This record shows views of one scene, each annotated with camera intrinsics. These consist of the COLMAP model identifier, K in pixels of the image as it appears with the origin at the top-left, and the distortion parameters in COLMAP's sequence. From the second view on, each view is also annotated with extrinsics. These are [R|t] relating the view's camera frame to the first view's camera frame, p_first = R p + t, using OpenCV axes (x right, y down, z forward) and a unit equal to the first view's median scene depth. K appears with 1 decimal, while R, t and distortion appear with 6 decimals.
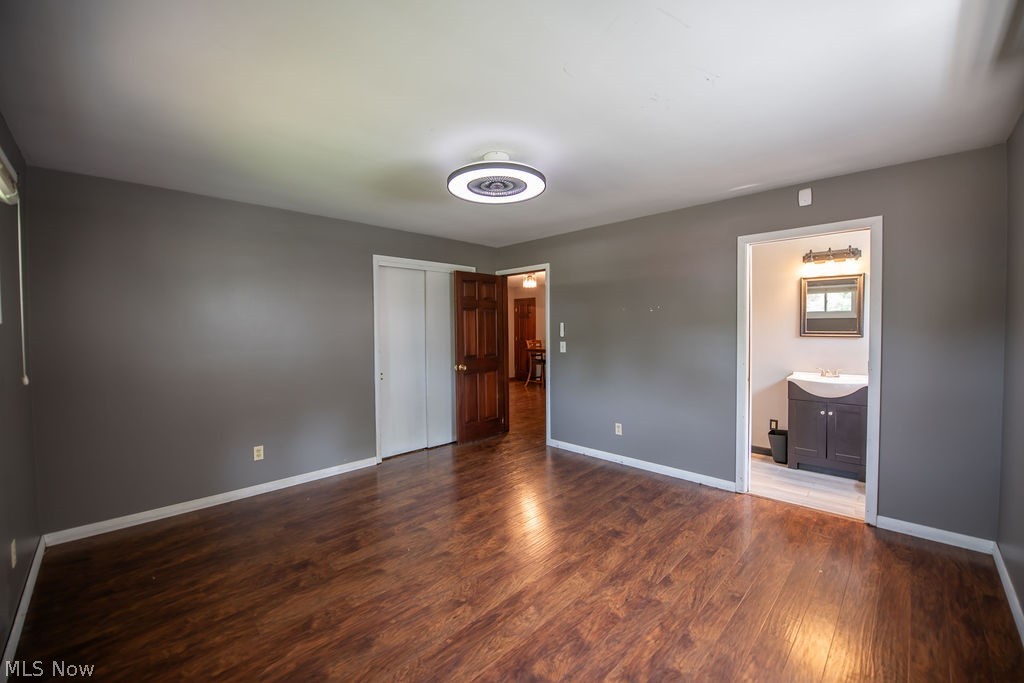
lens RADIAL K [[406.4, 0, 513.7], [0, 406.4, 337.0], [0, 0, 1]] dist [-0.015676, -0.002489]
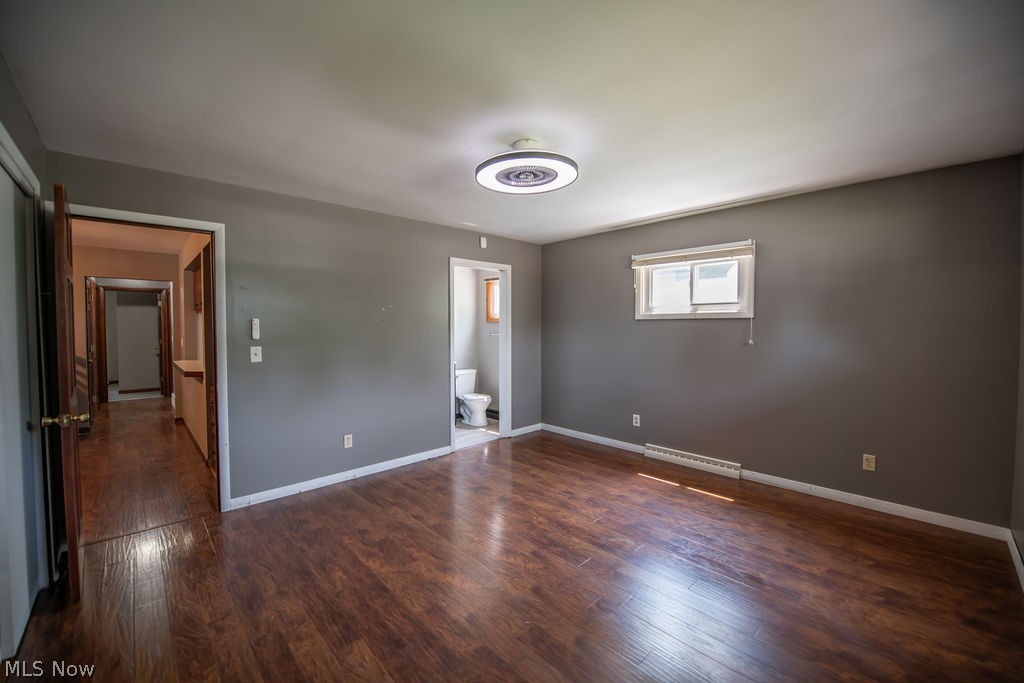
lens RADIAL K [[406.4, 0, 513.4], [0, 406.4, 340.0], [0, 0, 1]] dist [-0.015676, -0.002489]
pose [[0.023382, -0.023393, 0.999453, -0.694035], [0.024606, 0.999437, 0.022817, -0.004663], [-0.999424, 0.024059, 0.023944, 0.704191]]
